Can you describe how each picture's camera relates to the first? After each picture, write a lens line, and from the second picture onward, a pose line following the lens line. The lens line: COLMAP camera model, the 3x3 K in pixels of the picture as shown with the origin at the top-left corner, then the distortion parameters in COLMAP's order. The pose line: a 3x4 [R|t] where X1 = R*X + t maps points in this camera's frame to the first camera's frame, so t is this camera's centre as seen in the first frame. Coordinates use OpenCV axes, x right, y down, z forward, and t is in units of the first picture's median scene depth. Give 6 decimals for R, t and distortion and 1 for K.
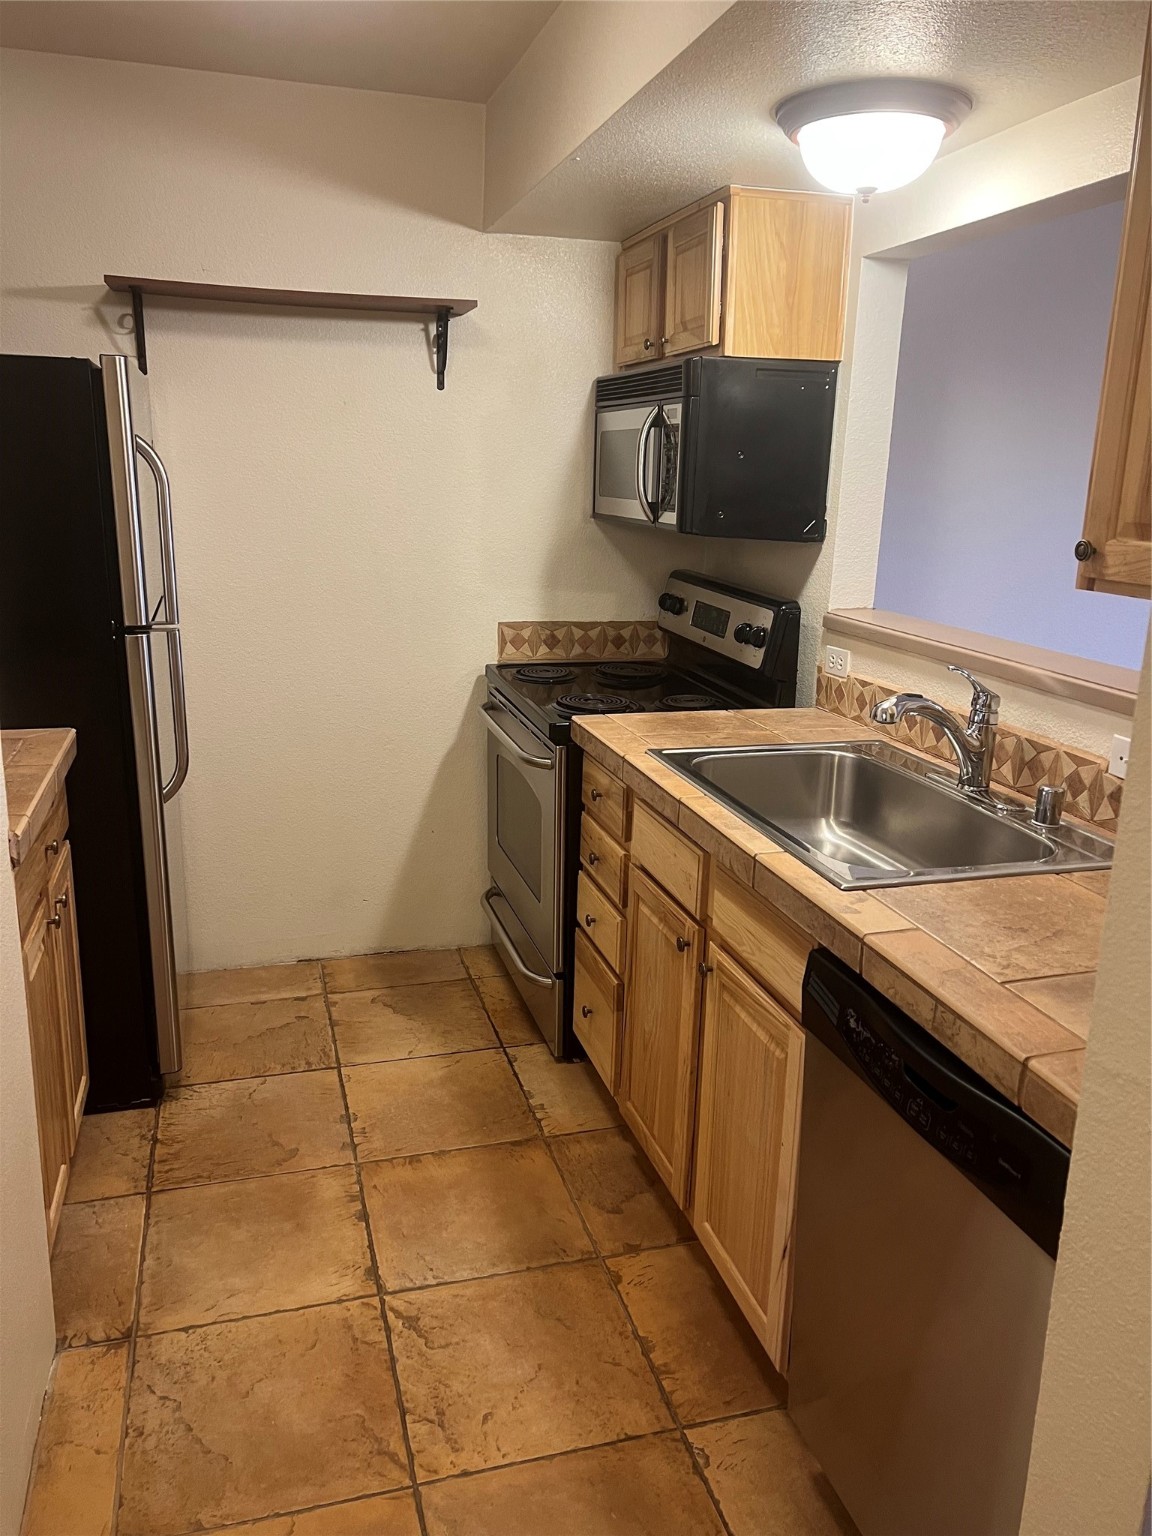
lens RADIAL K [[1156.2, 0, 577.1], [0, 1156.2, 778.5], [0, 0, 1]] dist [0.059508, -0.063307]
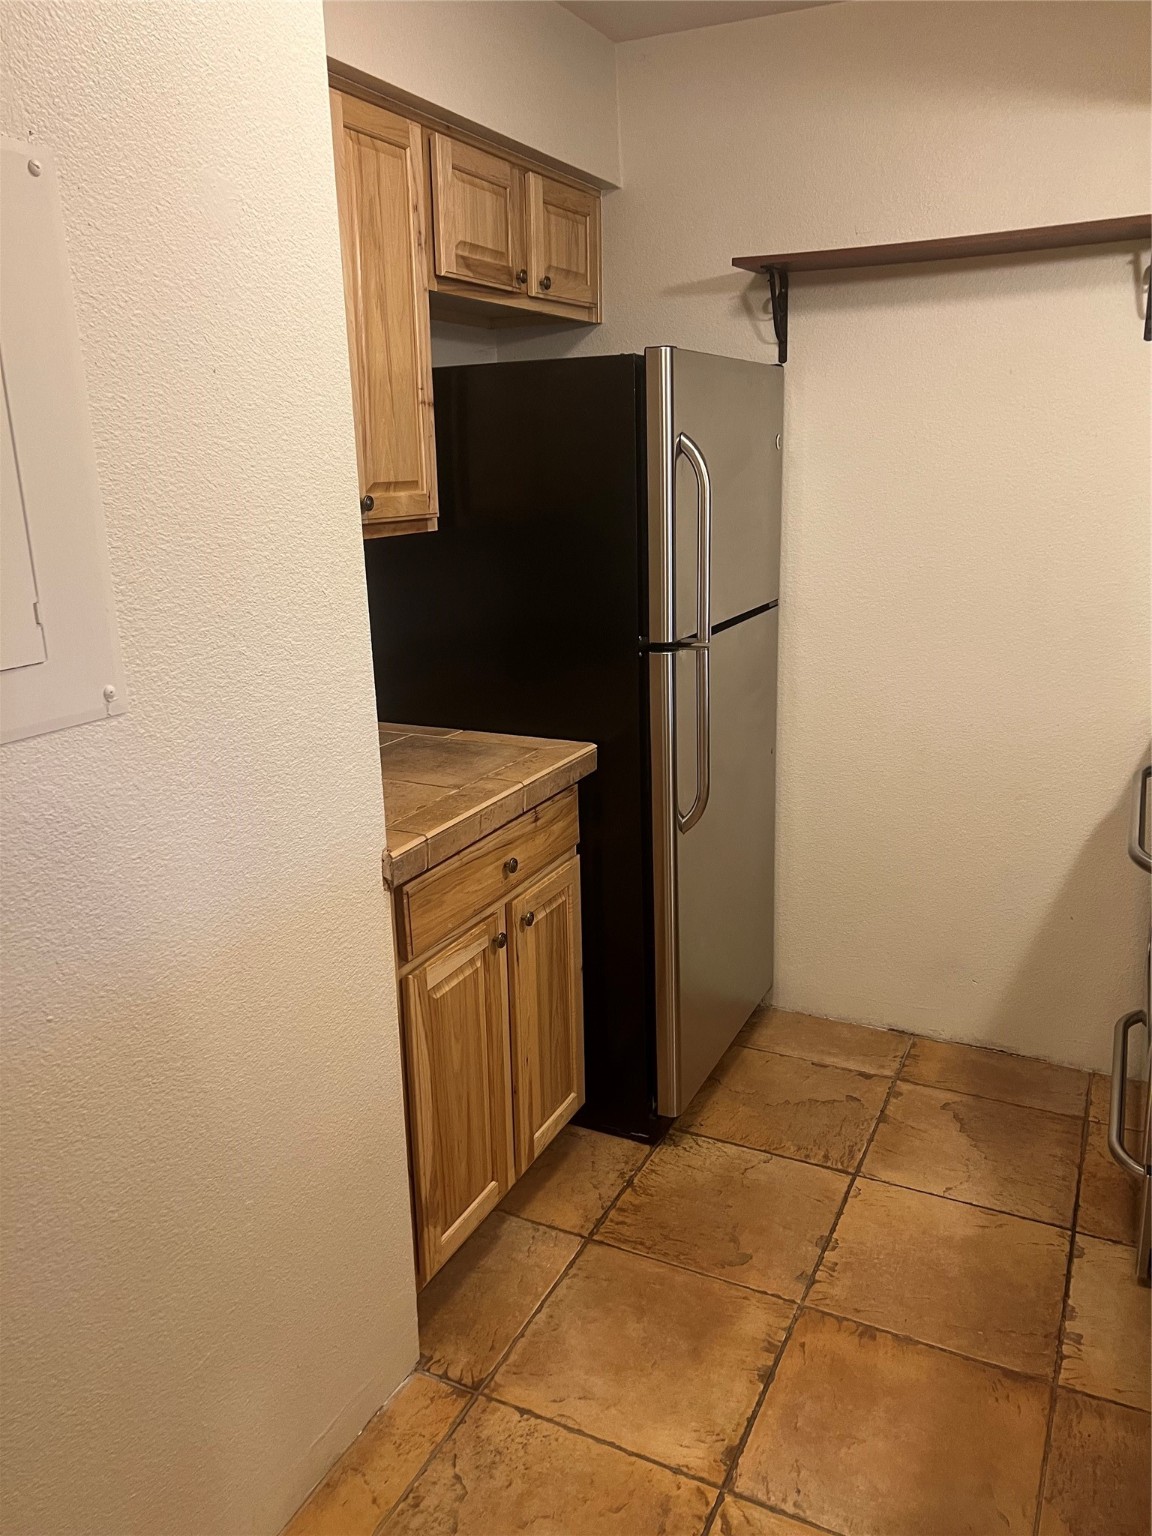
lens RADIAL K [[1156.2, 0, 558.6], [0, 1156.2, 790.5], [0, 0, 1]] dist [0.059508, -0.063307]
pose [[0.731366, 0.148632, -0.665591, 0.180790], [-0.136151, 0.988137, 0.071054, -0.065182], [0.668256, 0.038655, 0.742926, 0.253395]]
